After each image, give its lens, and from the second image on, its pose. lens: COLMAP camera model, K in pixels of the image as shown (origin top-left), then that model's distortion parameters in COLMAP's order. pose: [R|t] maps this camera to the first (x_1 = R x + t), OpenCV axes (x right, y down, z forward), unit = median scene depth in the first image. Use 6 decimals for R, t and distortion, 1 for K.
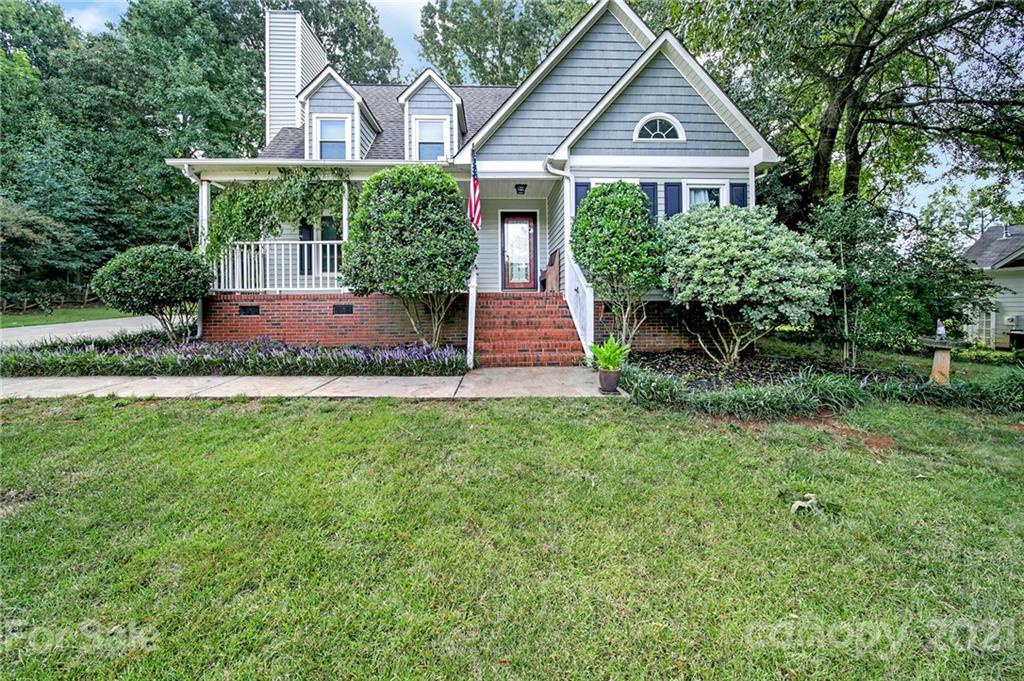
lens RADIAL K [[362.6, 0, 506.7], [0, 362.6, 343.4], [0, 0, 1]] dist [-0.000375, -0.000087]
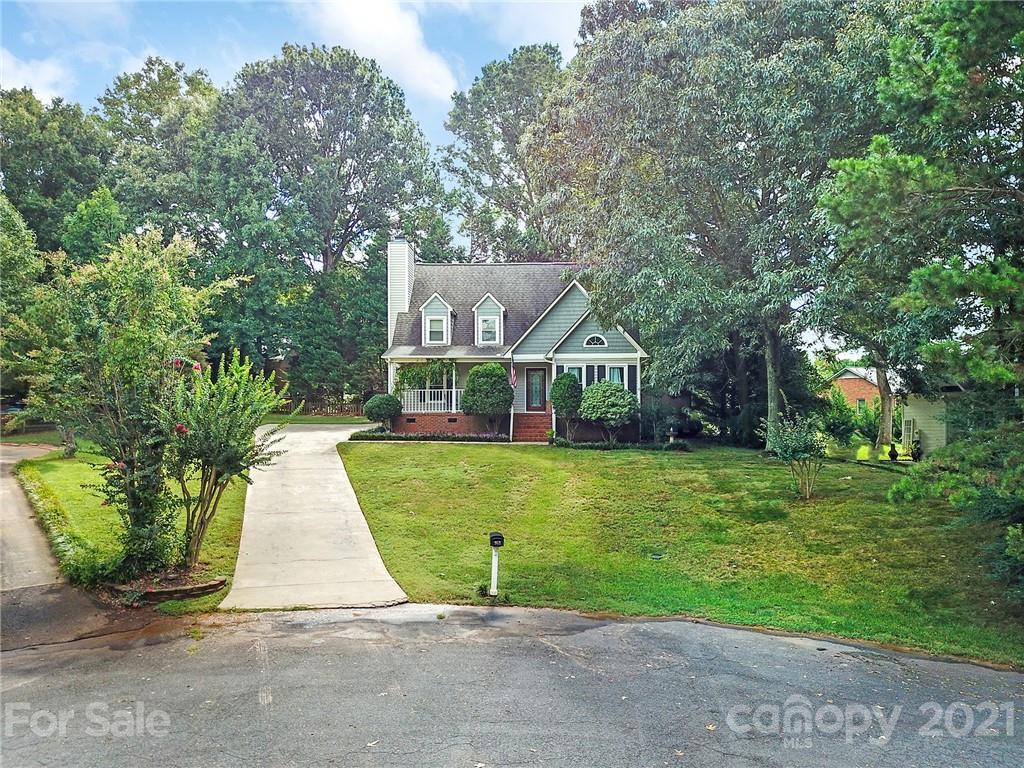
lens RADIAL K [[779.6, 0, 509.8], [0, 779.6, 377.7], [0, 0, 1]] dist [-0.045526, 0.005181]
pose [[0.997522, 0.004354, -0.070216, 0.231486], [-0.015410, 0.987369, -0.157687, 0.393623], [0.068643, 0.158379, 0.984990, -3.715155]]
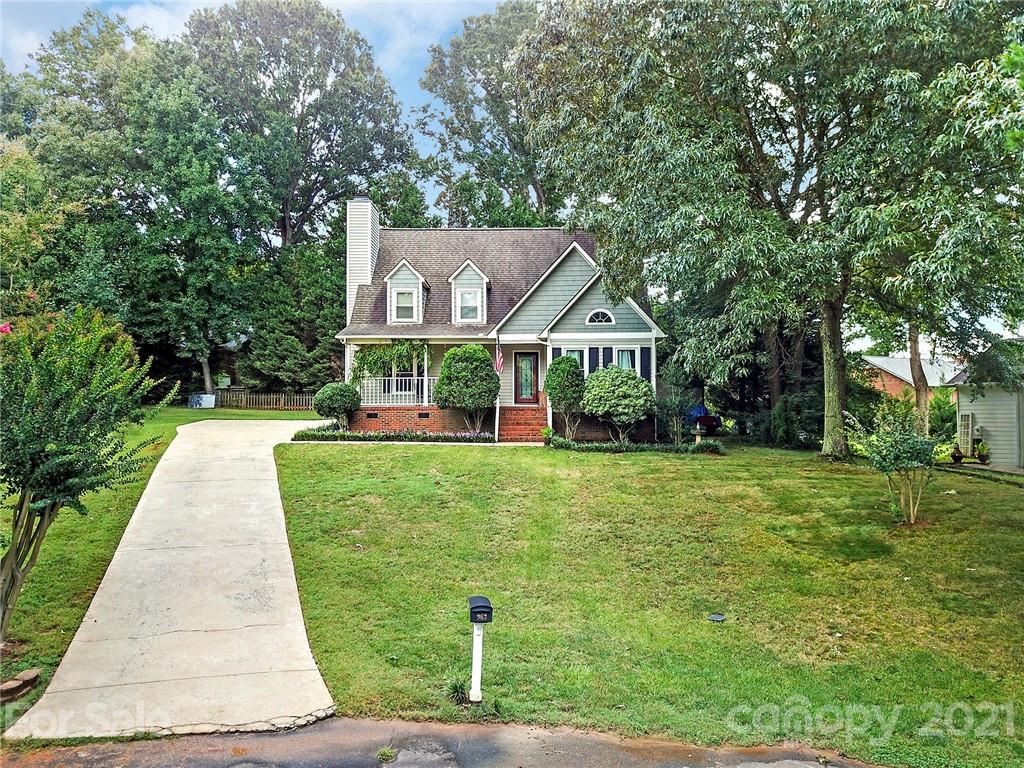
lens RADIAL K [[779.6, 0, 513.0], [0, 779.6, 389.9], [0, 0, 1]] dist [-0.045526, 0.005181]
pose [[0.999128, 0.006059, -0.041318, 0.146985], [-0.011642, 0.990603, -0.136271, 0.299236], [0.040104, 0.136633, 0.989810, -2.810016]]
